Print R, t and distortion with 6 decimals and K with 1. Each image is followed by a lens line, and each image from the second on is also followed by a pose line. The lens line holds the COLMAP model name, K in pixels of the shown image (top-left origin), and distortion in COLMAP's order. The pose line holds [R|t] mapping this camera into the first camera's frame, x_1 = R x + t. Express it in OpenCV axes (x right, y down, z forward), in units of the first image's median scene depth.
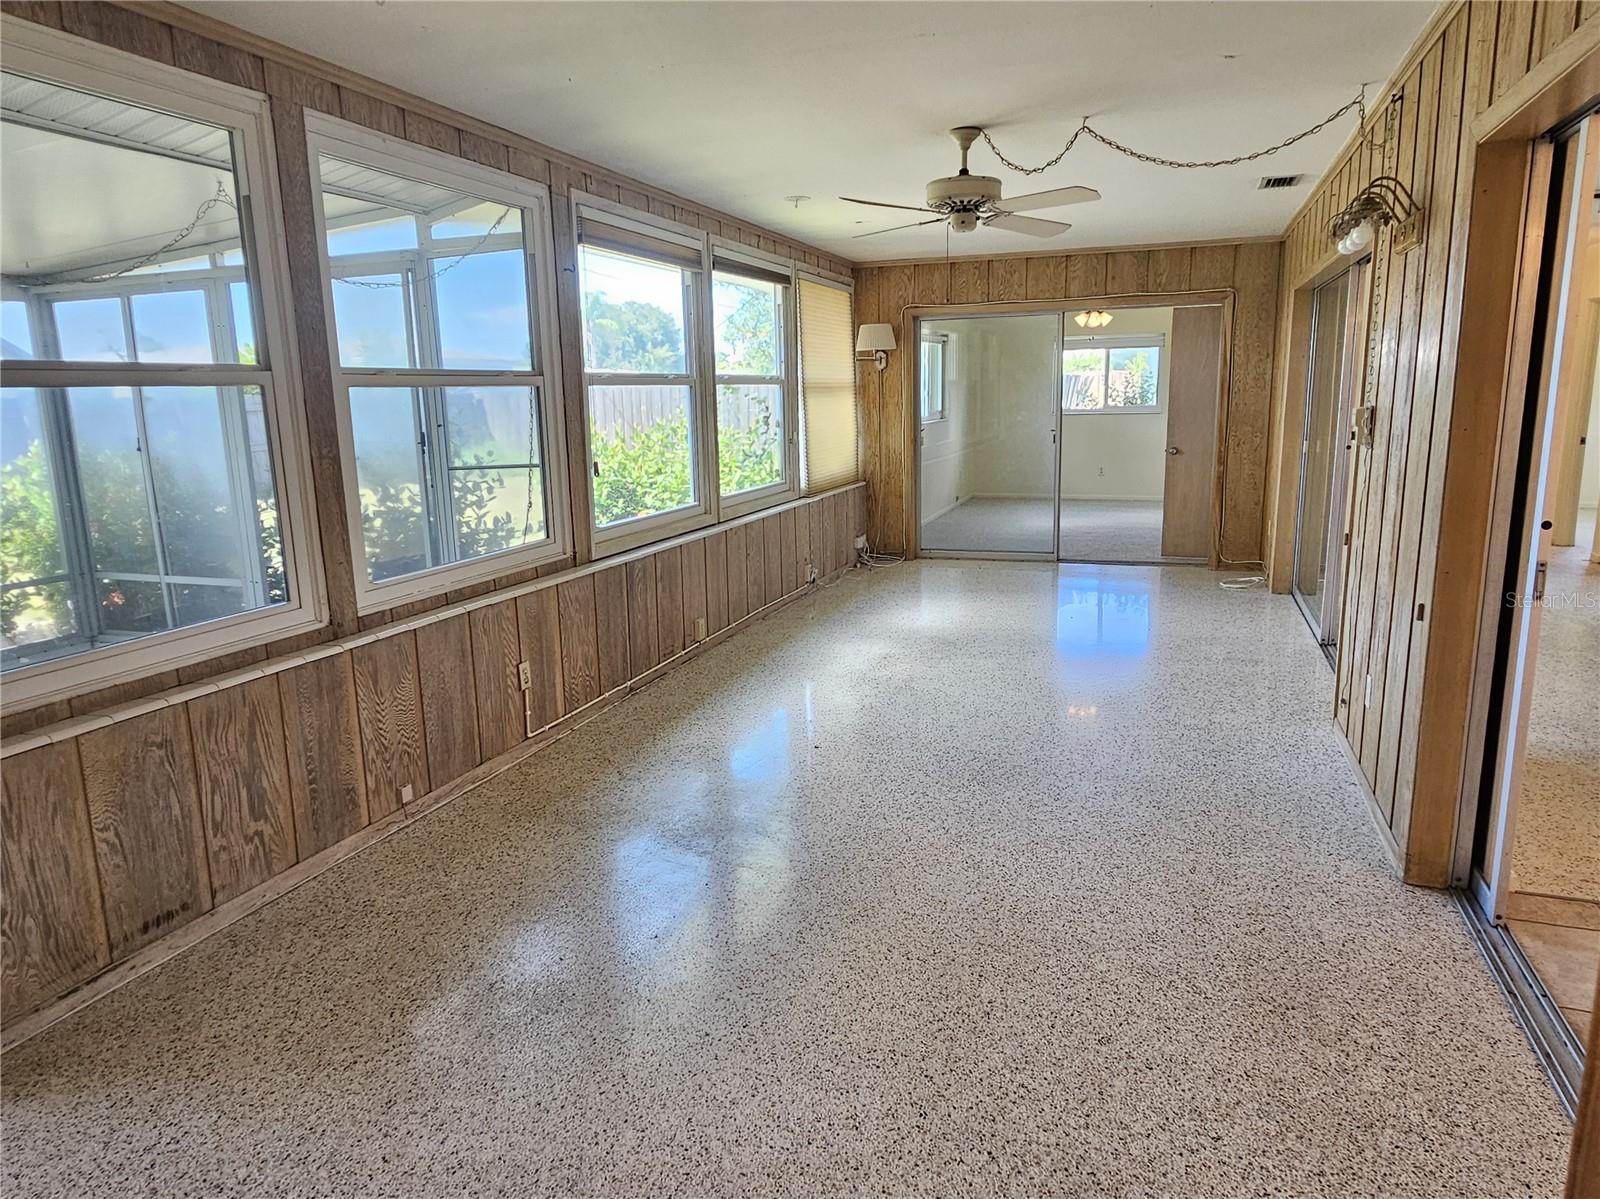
lens RADIAL K [[1005.5, 0, 790.7], [0, 1005.5, 616.7], [0, 0, 1]] dist [-0.004557, 0.007061]
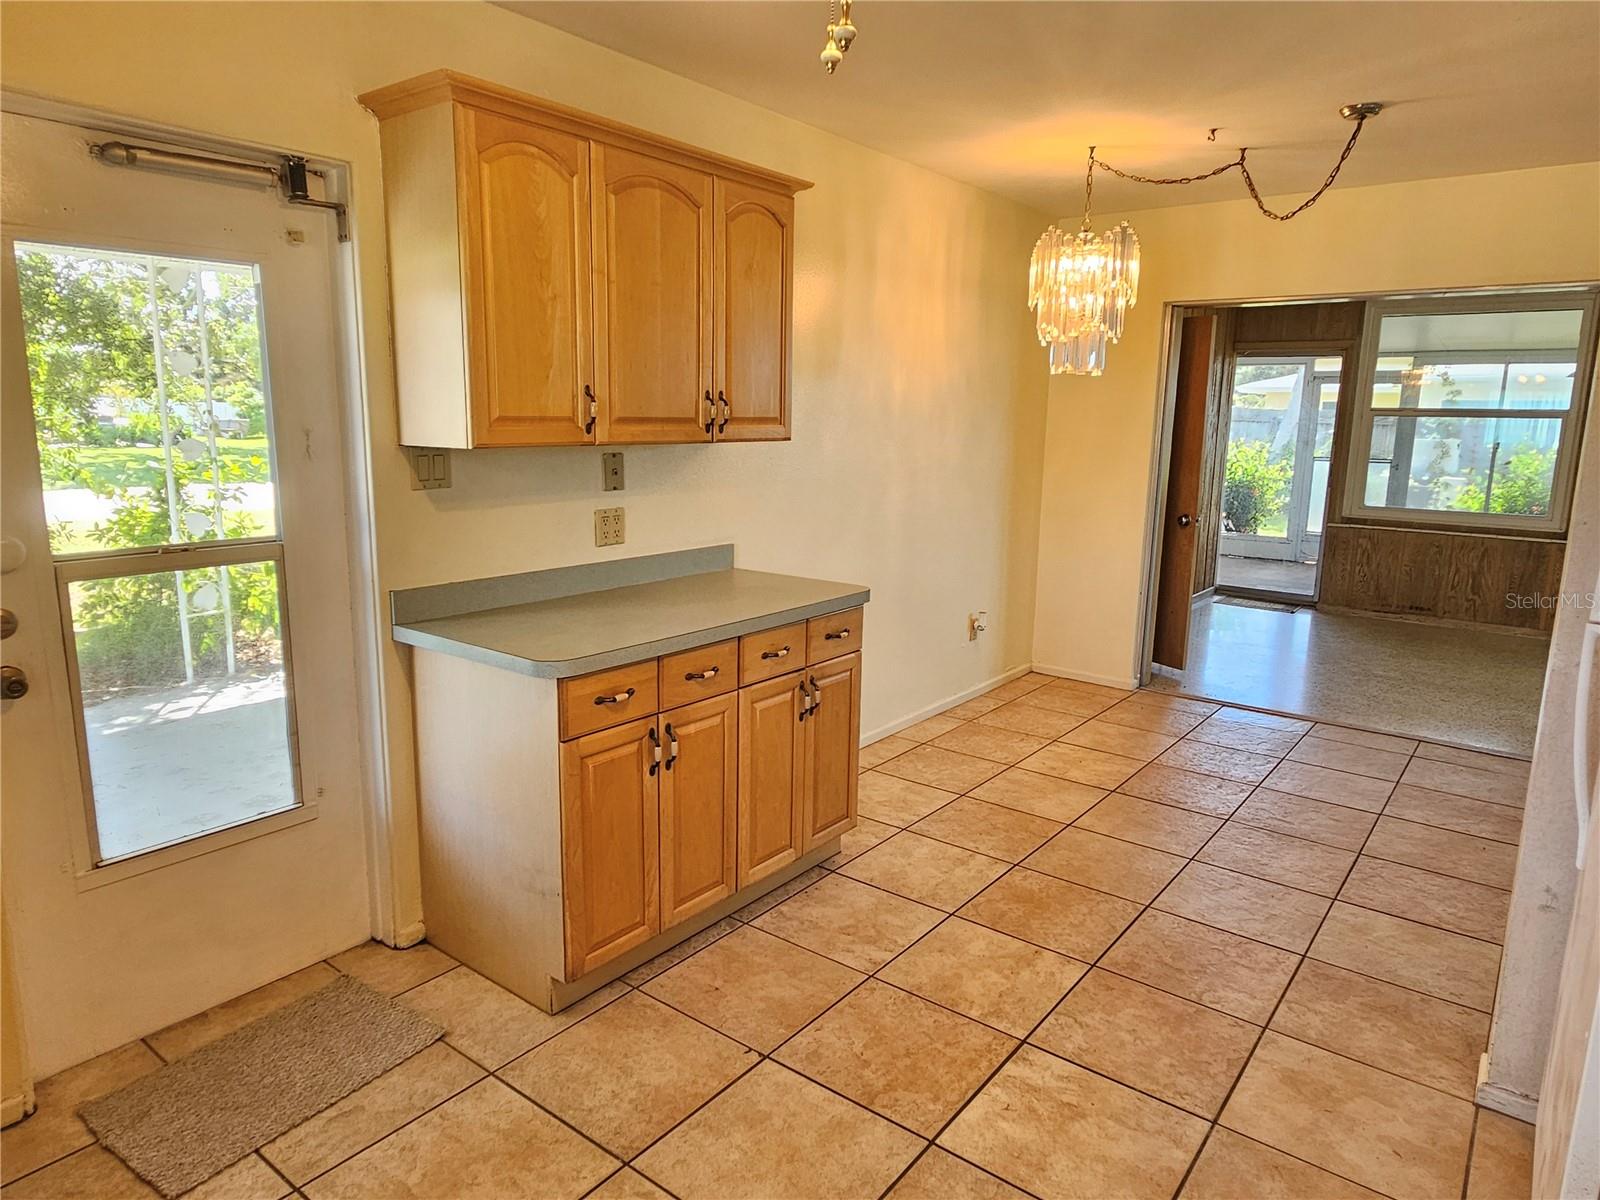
lens RADIAL K [[1005.5, 0, 789.1], [0, 1005.5, 600.2], [0, 0, 1]] dist [-0.004557, 0.007061]
pose [[-0.309346, 0.193354, -0.931085, 1.587398], [-0.215013, 0.939534, 0.266545, -0.054334], [0.926323, 0.282650, -0.249067, 0.050823]]
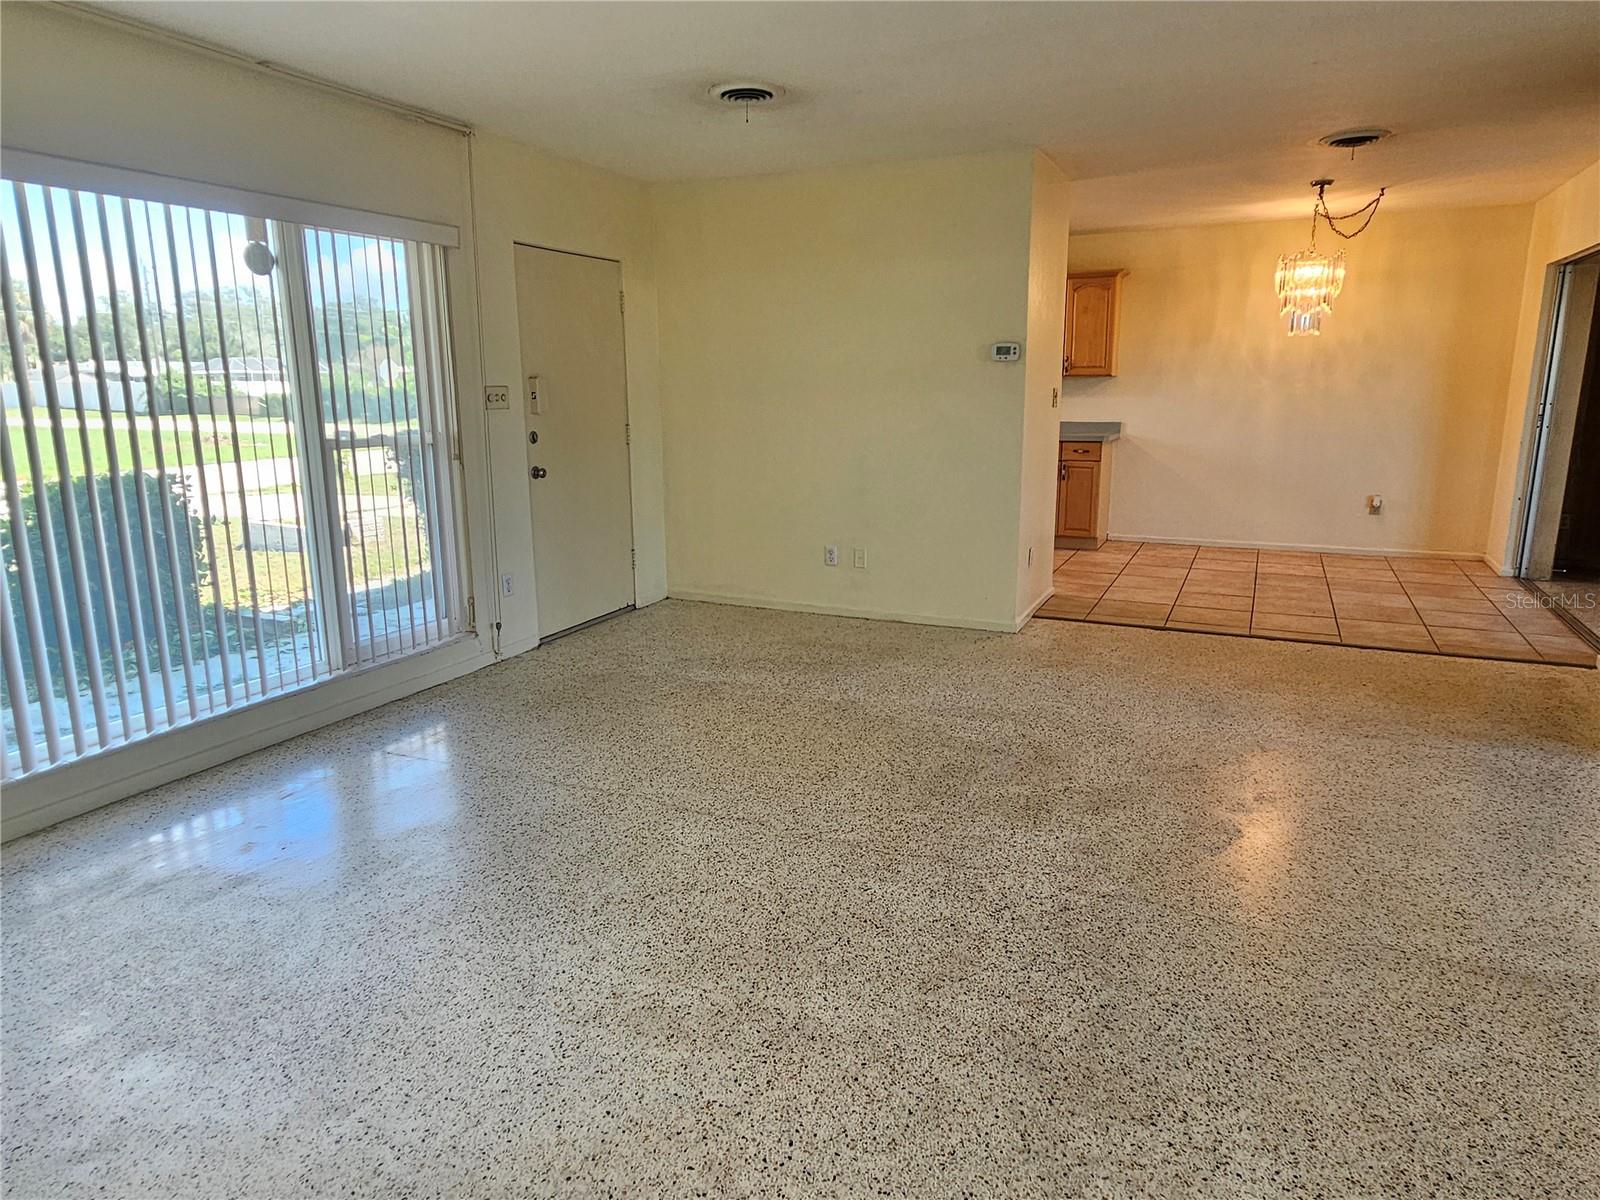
lens RADIAL K [[1005.5, 0, 790.8], [0, 1005.5, 597.1], [0, 0, 1]] dist [-0.004557, 0.007061]
pose [[-0.995542, 0.010868, 0.093687, 1.267636], [0.048893, 0.908910, 0.414115, -0.390295], [-0.080653, 0.416850, -0.905390, 1.727386]]
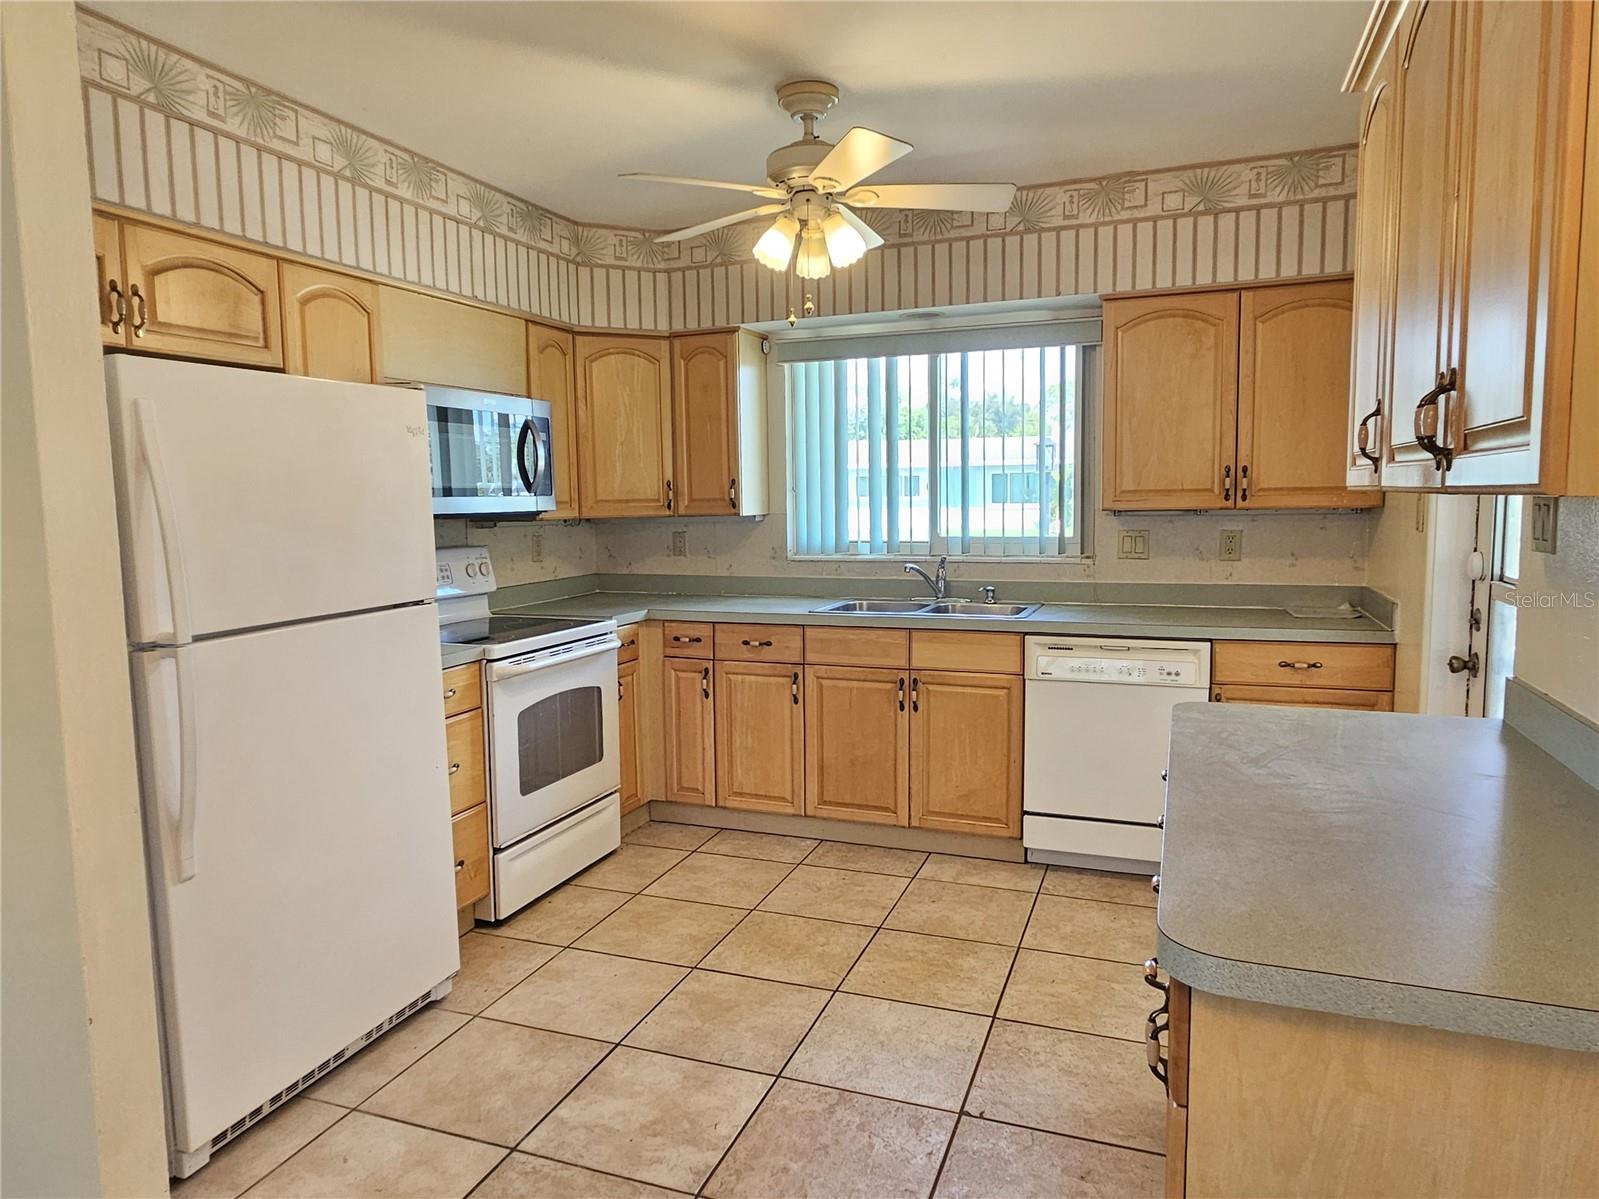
lens RADIAL K [[1004.9, 0, 785.4], [0, 1004.9, 597.7], [0, 0, 1]] dist [-0.004557, 0.007061]
pose [[0.021446, -0.081120, 0.996474, 0.638325], [0.233280, 0.969597, 0.073911, 0.004137], [-0.972173, 0.230872, 0.039717, -0.019477]]
